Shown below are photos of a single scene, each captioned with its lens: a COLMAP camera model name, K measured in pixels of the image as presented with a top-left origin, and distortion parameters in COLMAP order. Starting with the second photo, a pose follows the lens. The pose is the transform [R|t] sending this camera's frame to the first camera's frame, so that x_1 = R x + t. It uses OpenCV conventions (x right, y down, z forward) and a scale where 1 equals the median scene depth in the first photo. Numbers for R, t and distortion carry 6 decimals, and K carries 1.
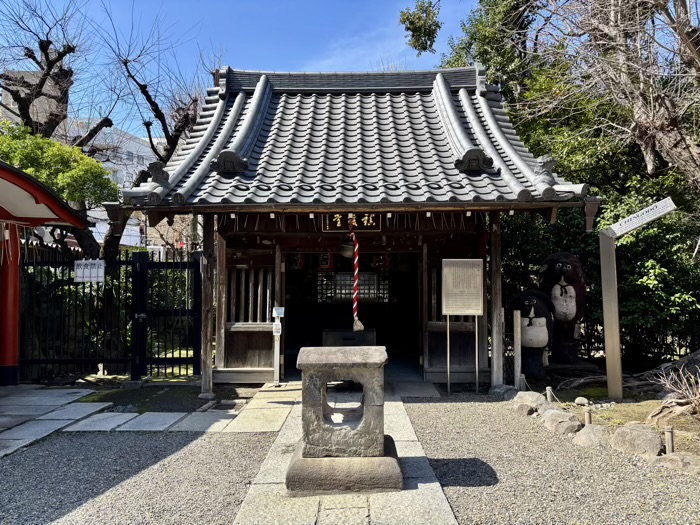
lens RADIAL K [[521.3, 0, 352.6], [0, 521.3, 267.5], [0, 0, 1]] dist [0.031220, -0.024568]
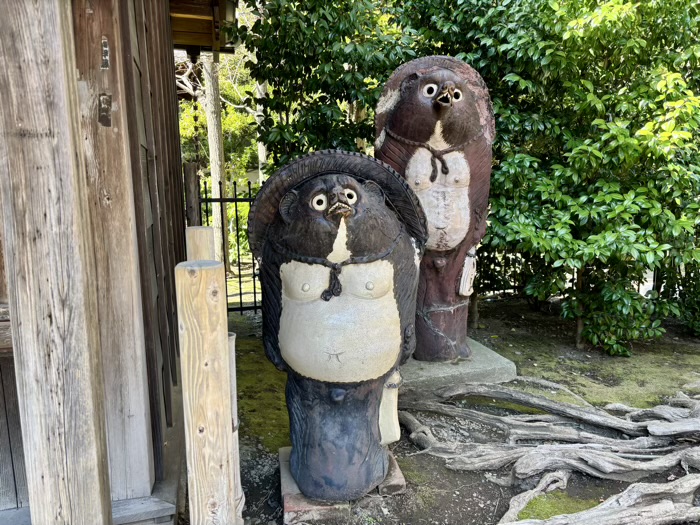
lens RADIAL K [[521.3, 0, 349.1], [0, 521.3, 263.2], [0, 0, 1]] dist [0.031220, -0.024568]
pose [[0.962431, -0.049734, 0.266932, 0.255519], [-0.001235, 0.982270, 0.187466, 0.044759], [-0.271522, -0.180753, 0.945306, 0.695218]]
